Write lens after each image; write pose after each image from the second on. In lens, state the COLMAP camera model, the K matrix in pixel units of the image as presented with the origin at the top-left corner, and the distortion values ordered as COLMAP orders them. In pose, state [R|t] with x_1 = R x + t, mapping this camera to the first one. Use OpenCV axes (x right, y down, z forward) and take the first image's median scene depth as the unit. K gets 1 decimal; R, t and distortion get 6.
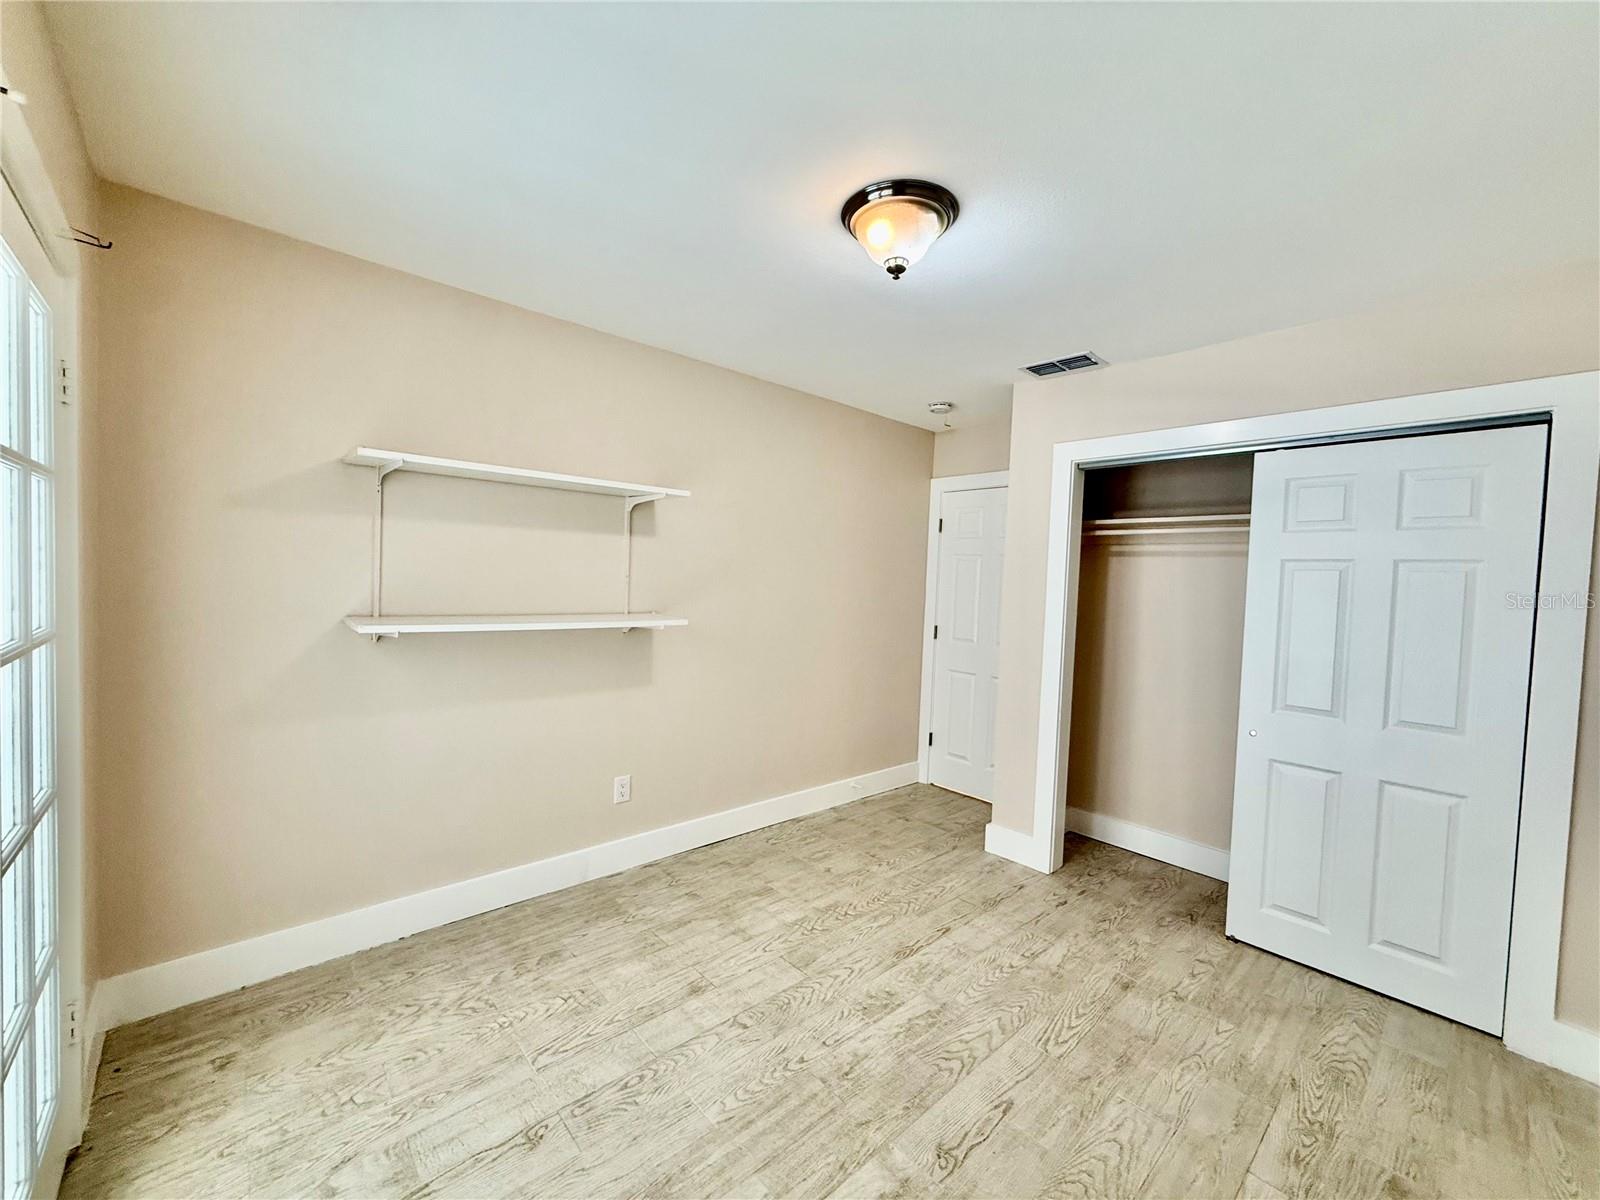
lens RADIAL K [[640.1, 0, 819.4], [0, 640.1, 603.7], [0, 0, 1]] dist [0.000487, 0.000030]
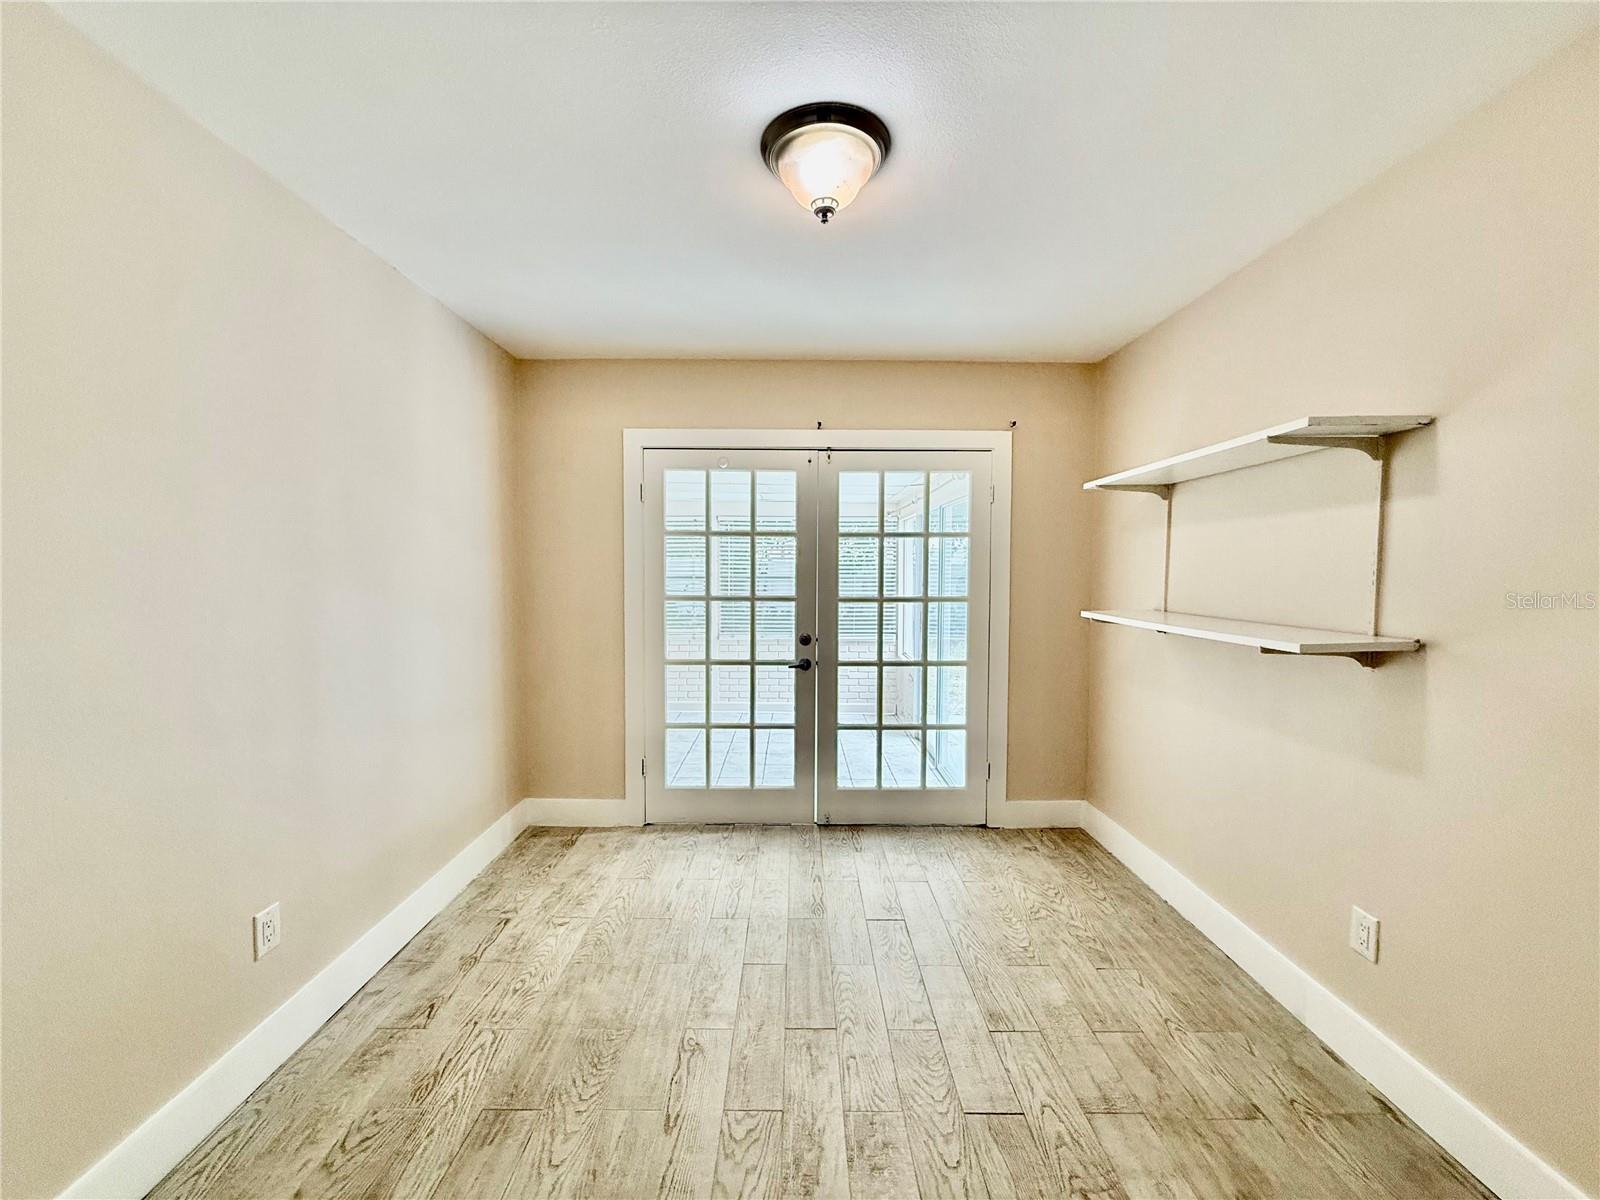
lens RADIAL K [[640.1, 0, 773.5], [0, 640.1, 583.0], [0, 0, 1]] dist [0.000487, 0.000030]
pose [[-0.711969, -0.023808, -0.701808, 0.611189], [-0.059573, 0.997870, 0.026583, -0.021594], [0.699680, 0.060735, -0.711870, 1.229526]]
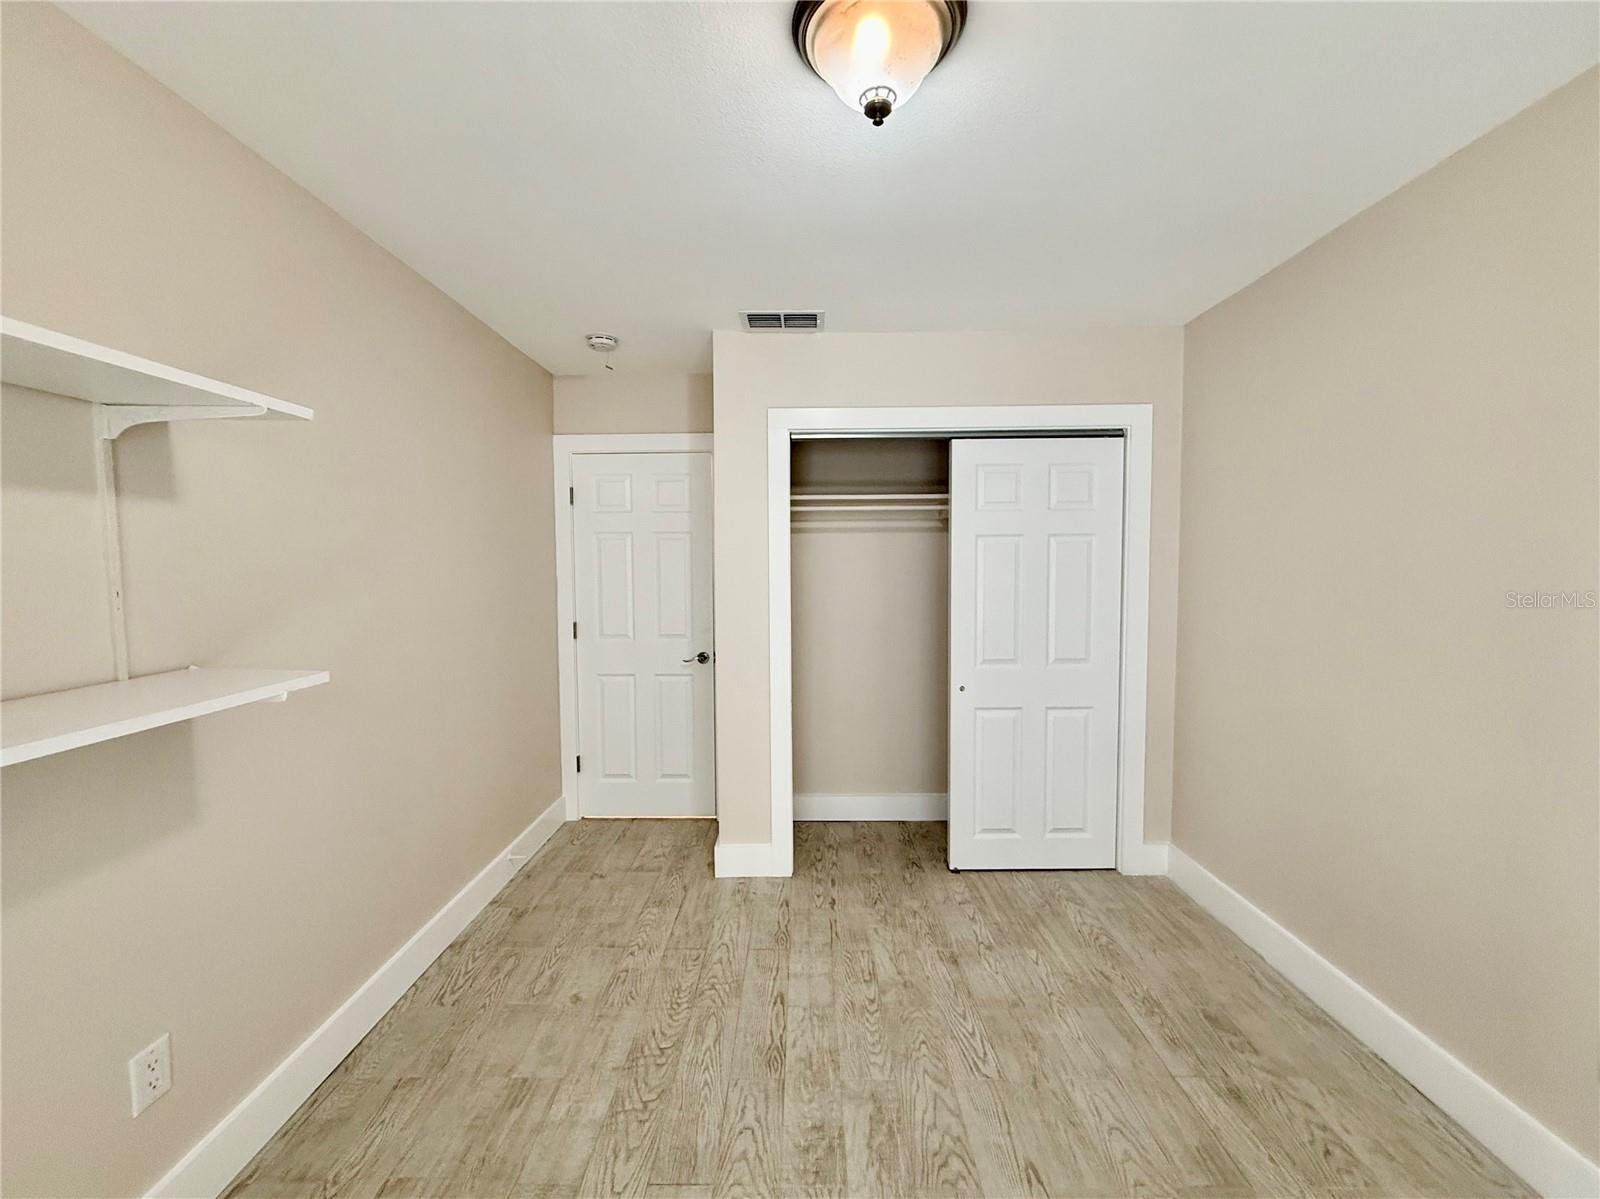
lens RADIAL K [[640.1, 0, 800.9], [0, 640.1, 598.5], [0, 0, 1]] dist [0.000487, 0.000030]
pose [[0.692550, -0.084414, 0.716414, -0.344810], [0.061544, 0.996423, 0.057913, -0.042720], [-0.718740, 0.003983, 0.695268, 0.443709]]
